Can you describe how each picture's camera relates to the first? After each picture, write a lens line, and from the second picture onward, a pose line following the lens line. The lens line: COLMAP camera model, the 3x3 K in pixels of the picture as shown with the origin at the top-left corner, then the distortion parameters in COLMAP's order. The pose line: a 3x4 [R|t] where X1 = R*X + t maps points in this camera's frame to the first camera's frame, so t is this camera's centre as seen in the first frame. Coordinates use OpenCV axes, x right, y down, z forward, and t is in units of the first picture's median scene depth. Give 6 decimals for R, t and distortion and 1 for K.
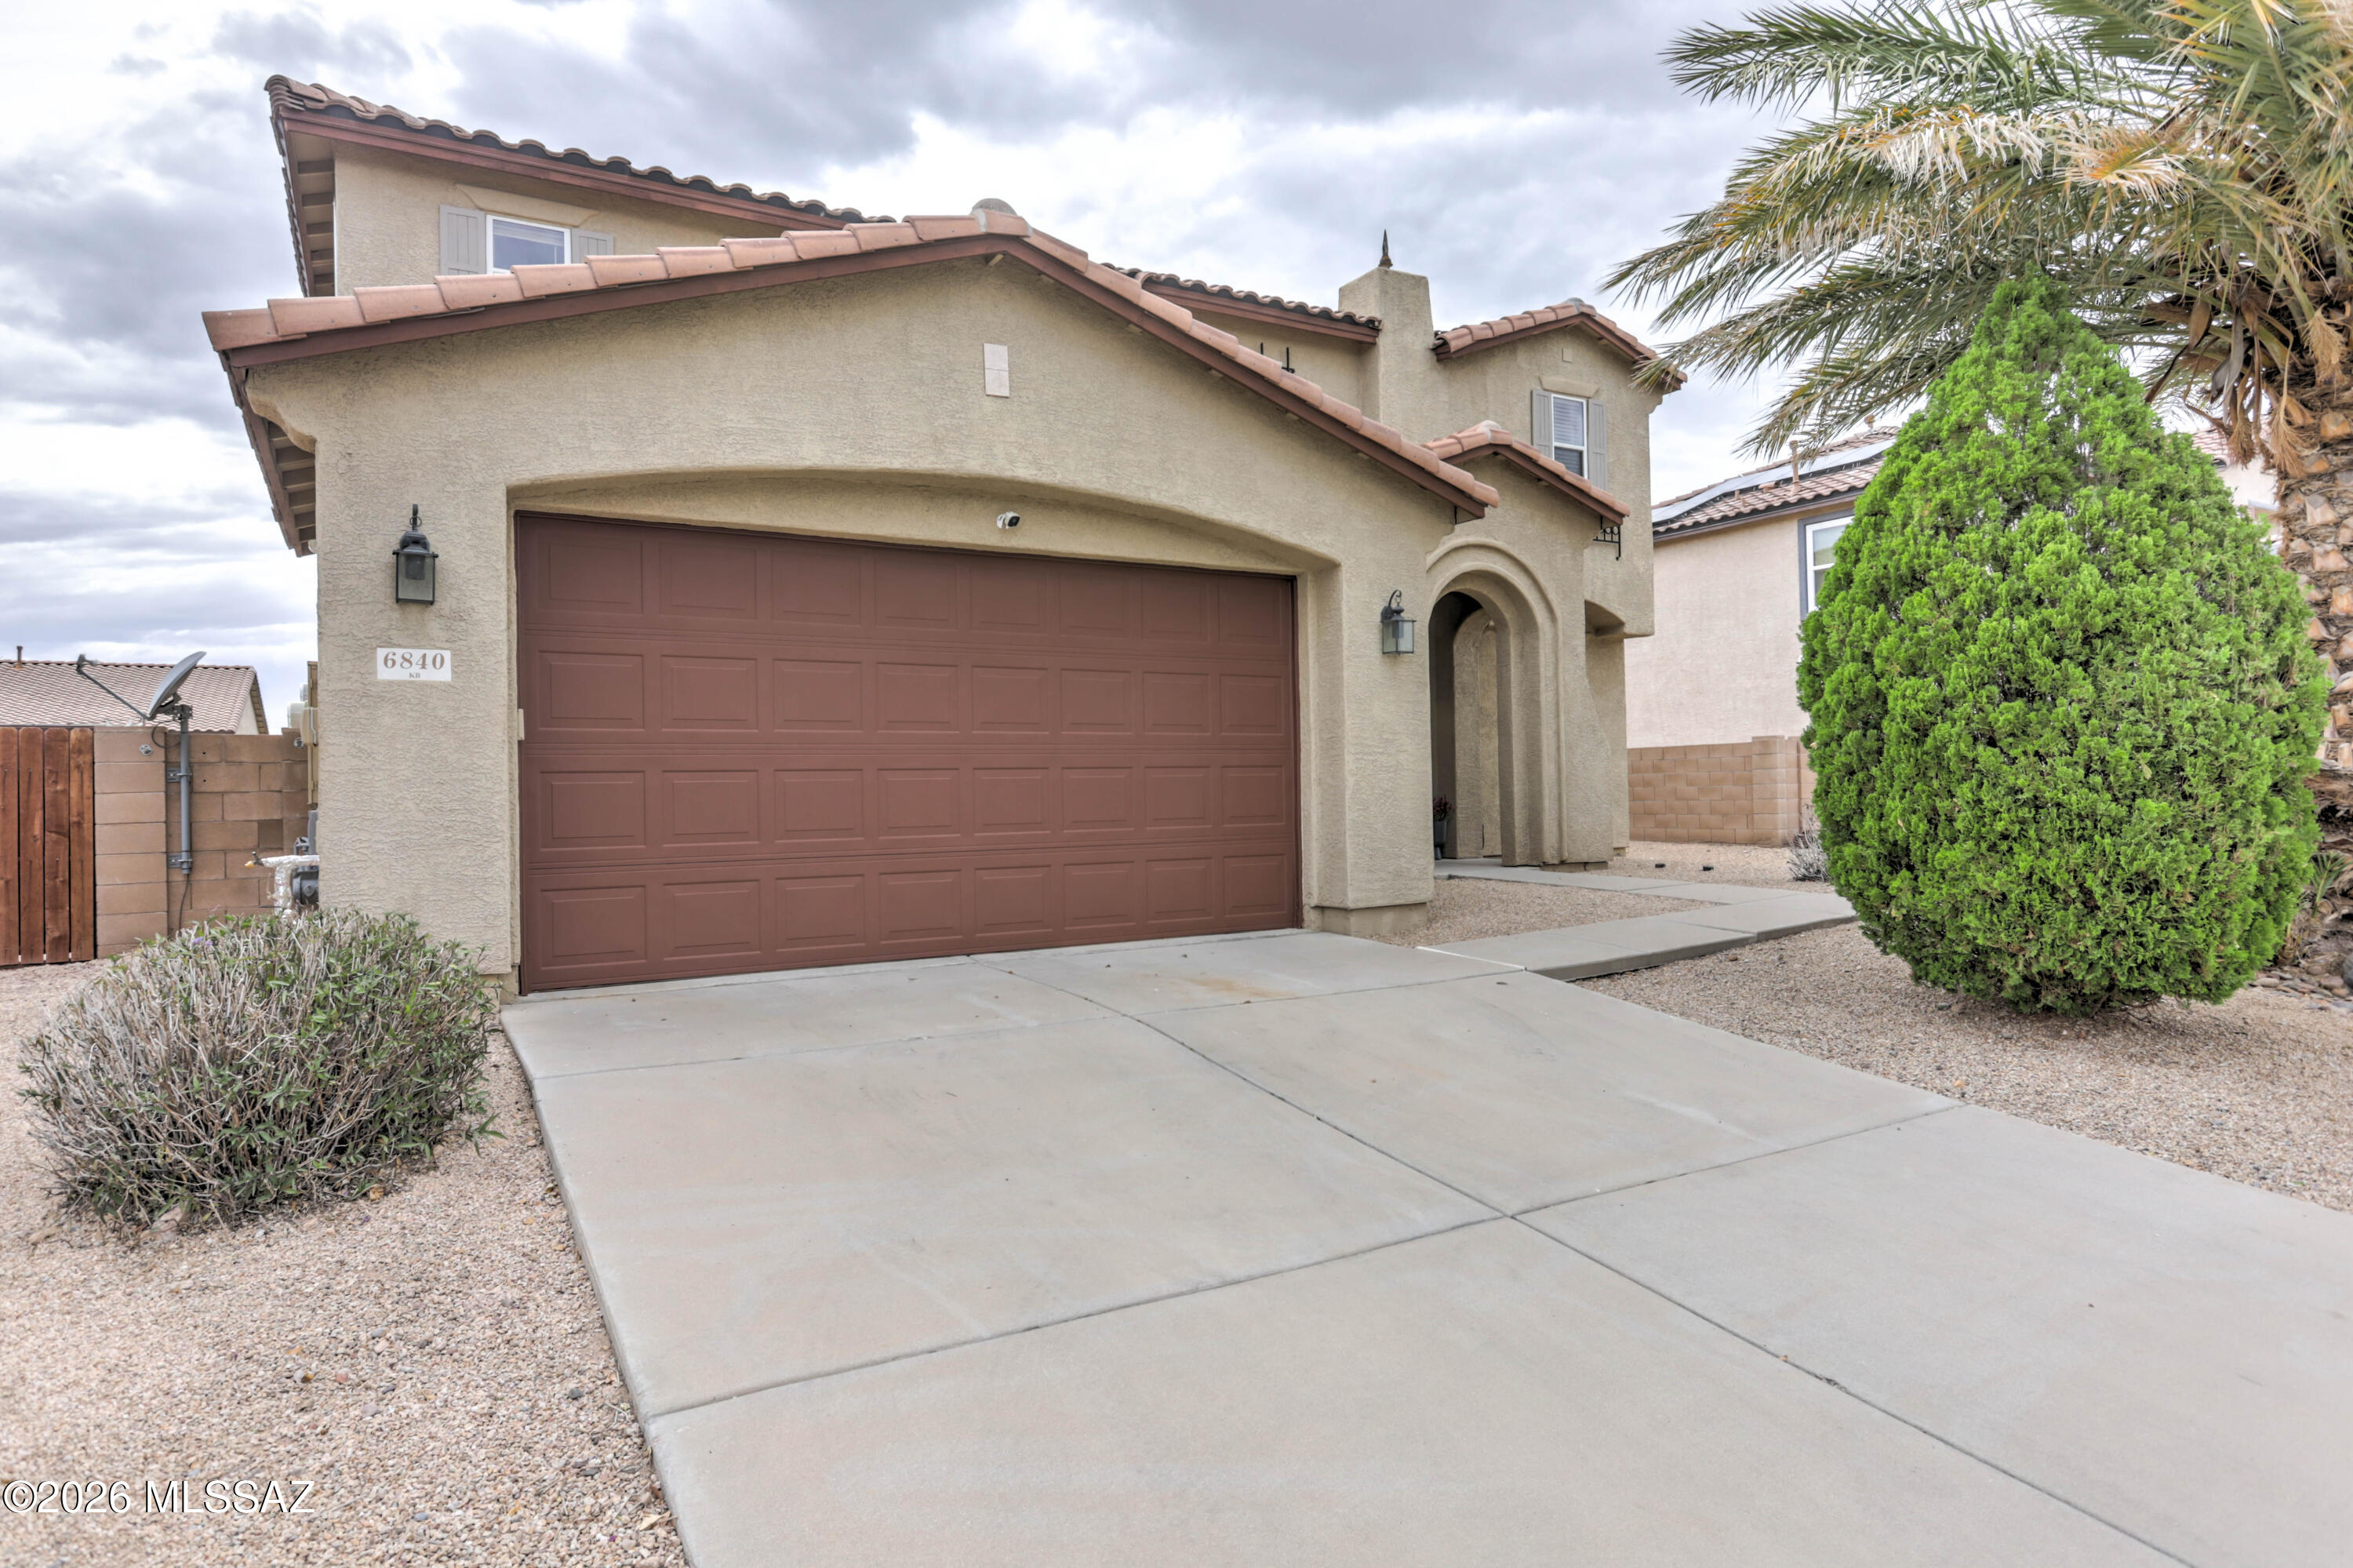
lens RADIAL K [[1331.0, 0, 1176.5], [0, 1331.0, 784.0], [0, 0, 1]] dist [-0.000114, -0.000034]
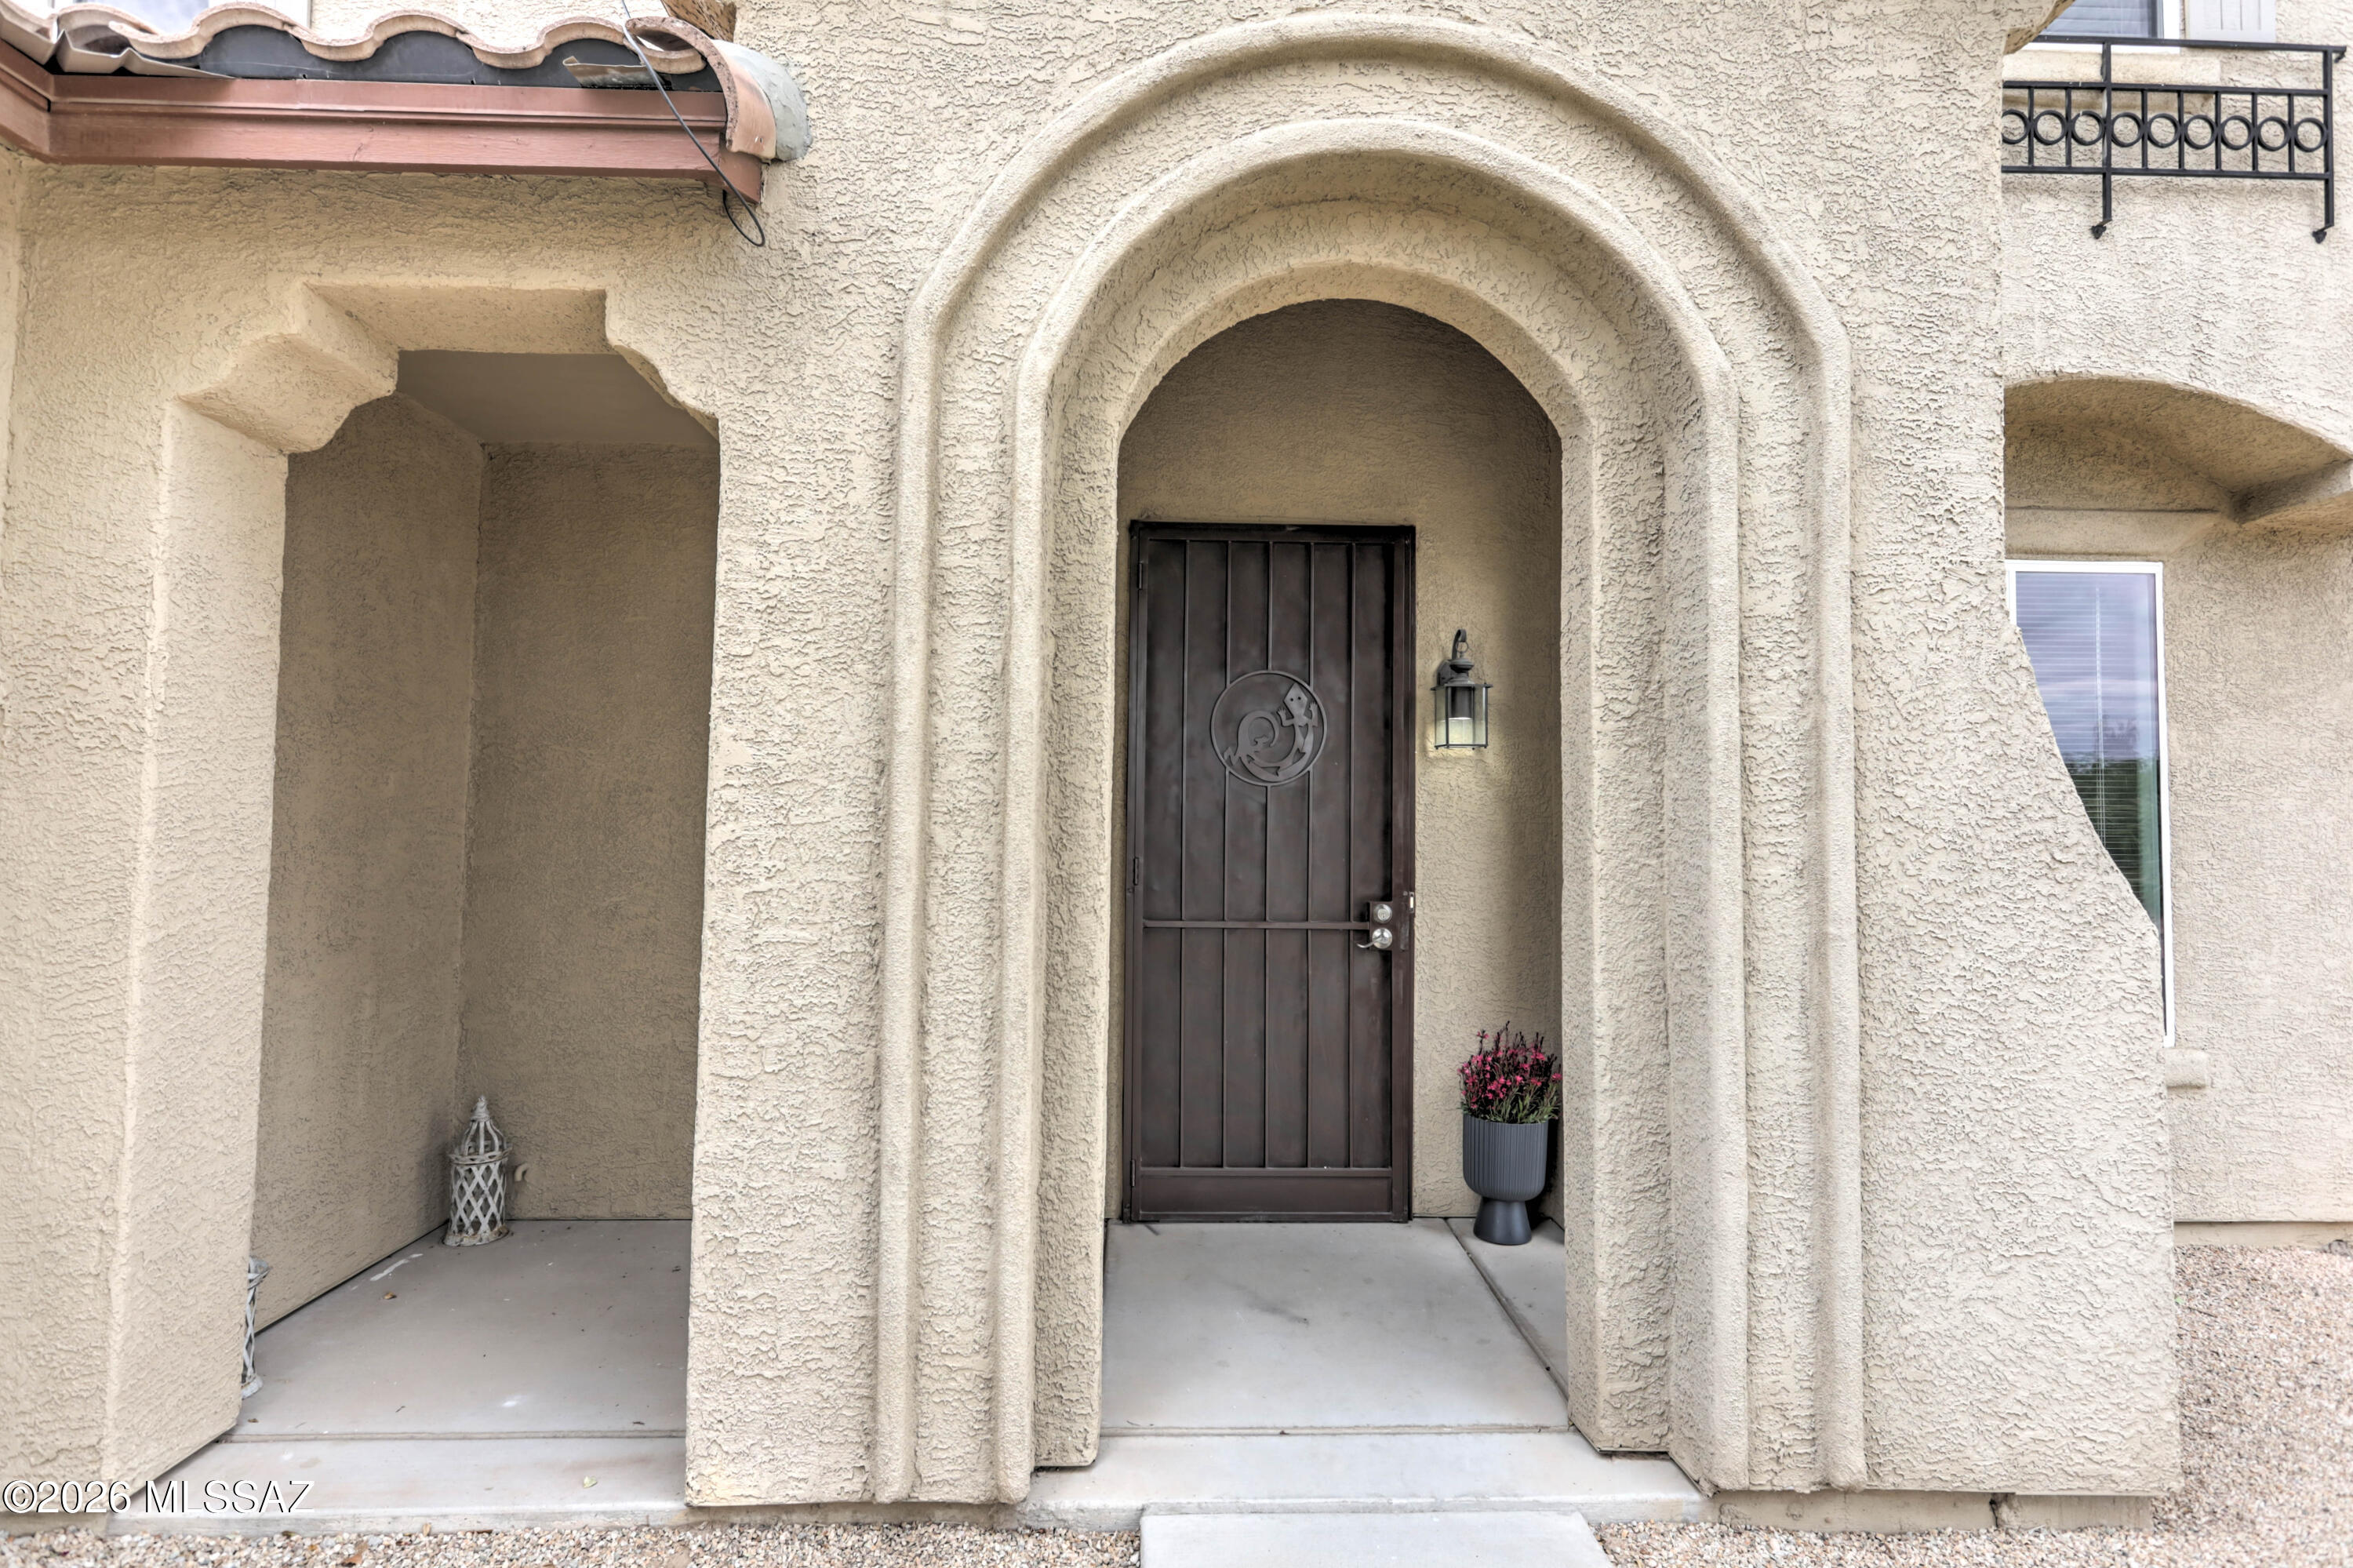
lens RADIAL K [[1179.7, 0, 1178.6], [0, 1179.7, 775.3], [0, 0, 1]] dist [0.022380, 0.000345]
pose [[0.875140, 0.010080, -0.483765, 0.289934], [-0.021296, 0.999617, -0.017697, -0.048279], [0.483401, 0.025790, 0.875019, 0.780982]]
